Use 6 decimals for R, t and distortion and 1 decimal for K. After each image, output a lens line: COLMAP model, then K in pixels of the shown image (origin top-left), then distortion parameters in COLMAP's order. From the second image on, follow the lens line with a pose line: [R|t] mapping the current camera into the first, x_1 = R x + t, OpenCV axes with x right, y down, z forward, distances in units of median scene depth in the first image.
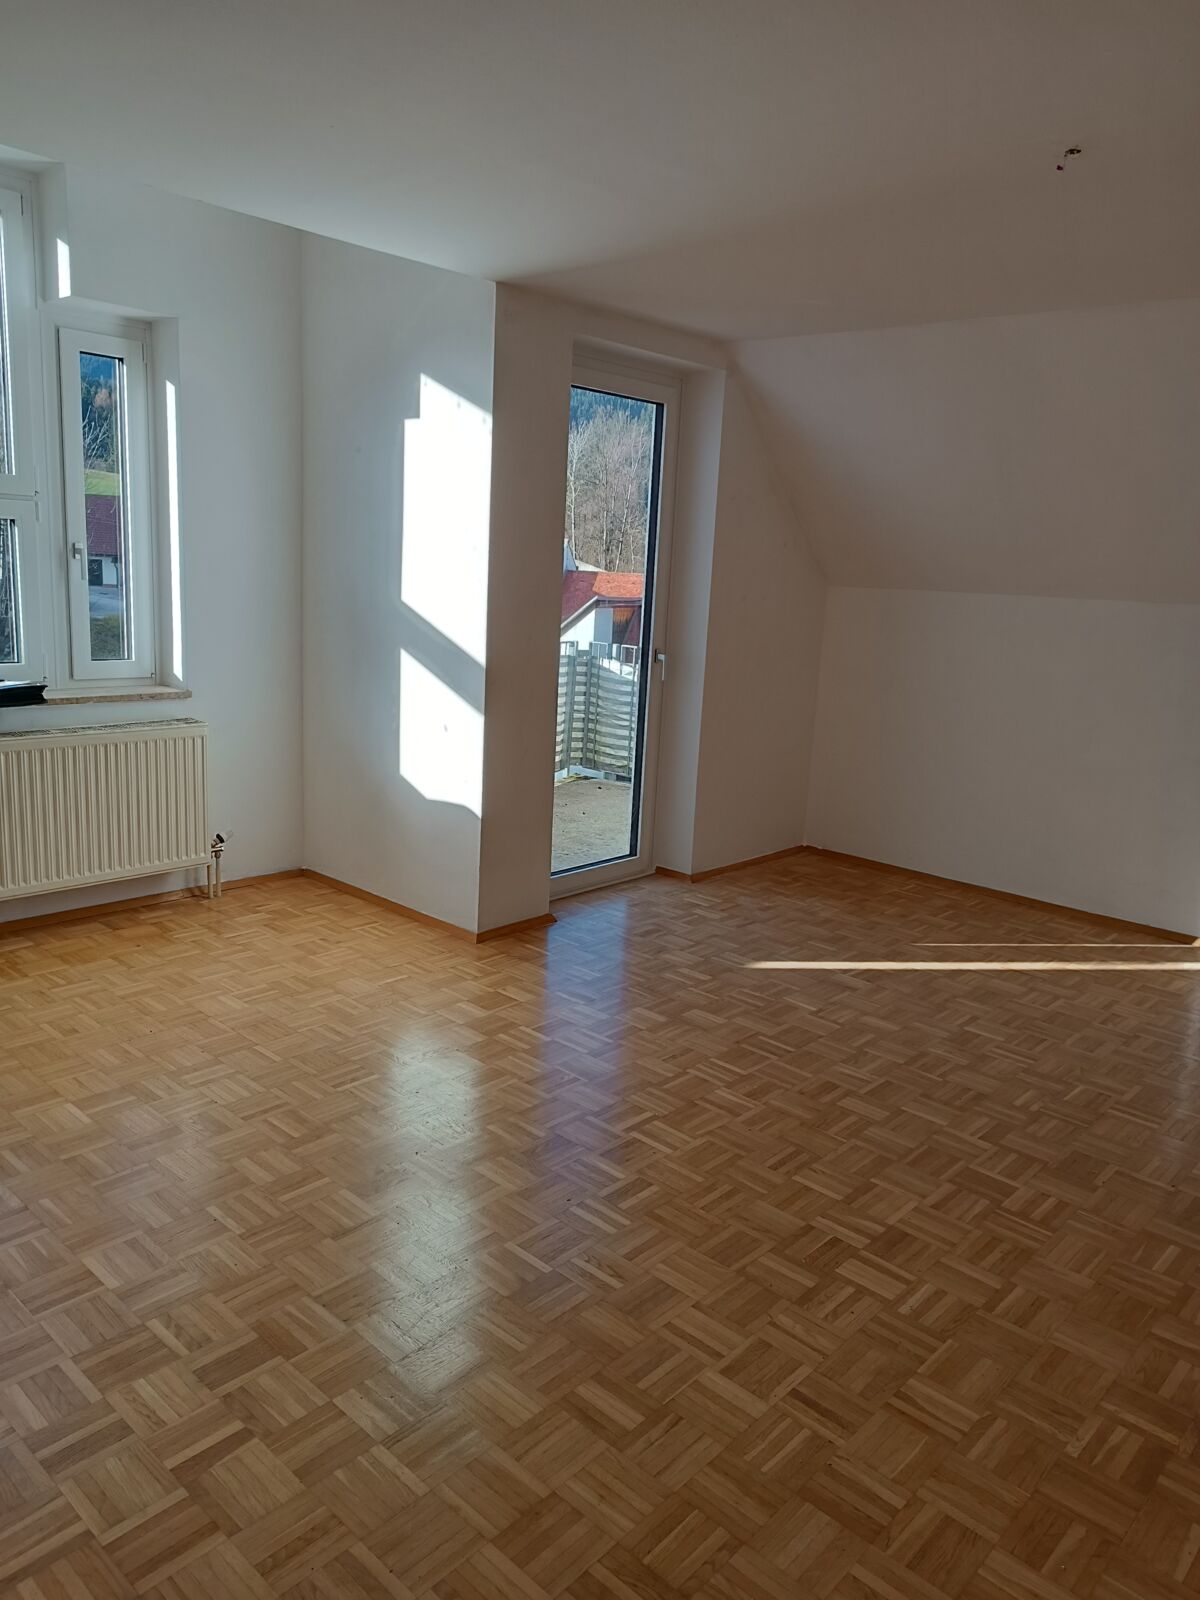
lens RADIAL K [[1144.0, 0, 599.9], [0, 1144.0, 799.3], [0, 0, 1]] dist [0.001266, -0.000079]
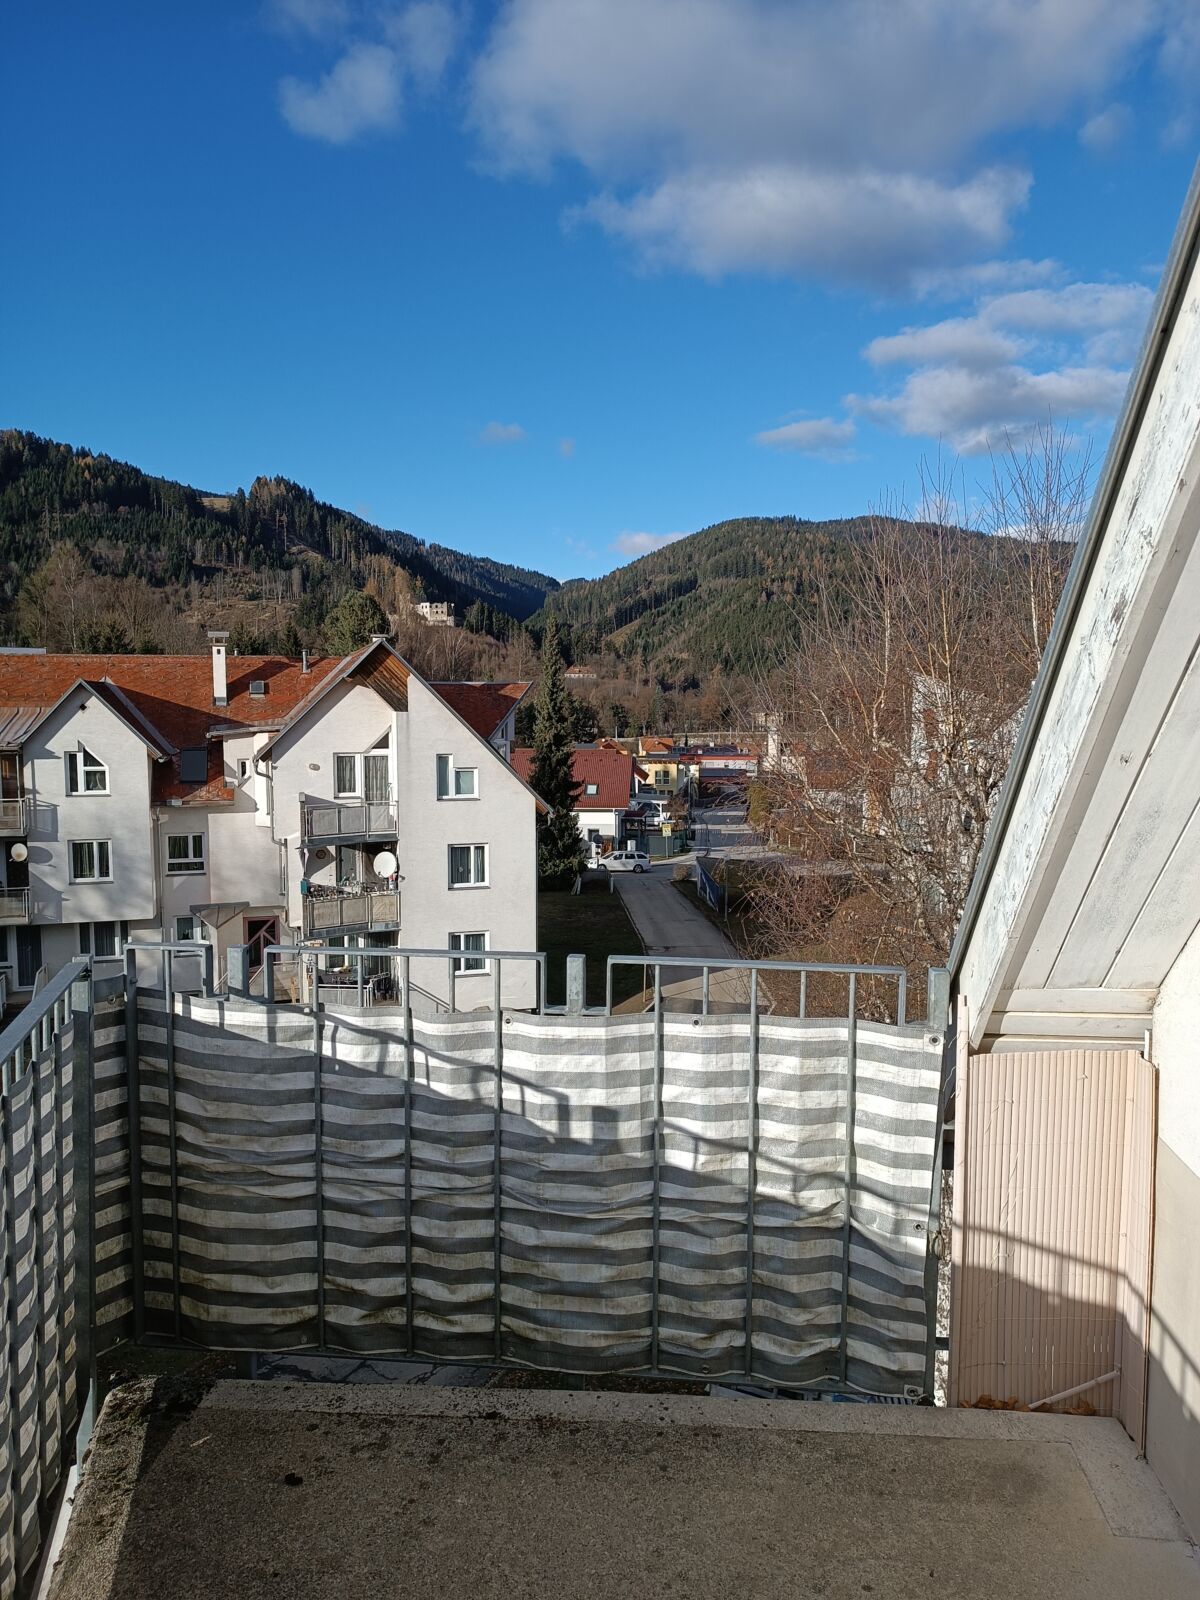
lens RADIAL K [[1144.0, 0, 600.1], [0, 1144.0, 799.2], [0, 0, 1]] dist [0.001266, -0.000079]
pose [[0.798675, -0.112048, 0.591239, -0.083079], [0.167044, 0.985180, -0.038947, -0.142740], [-0.578113, 0.129869, 0.805555, 0.678696]]
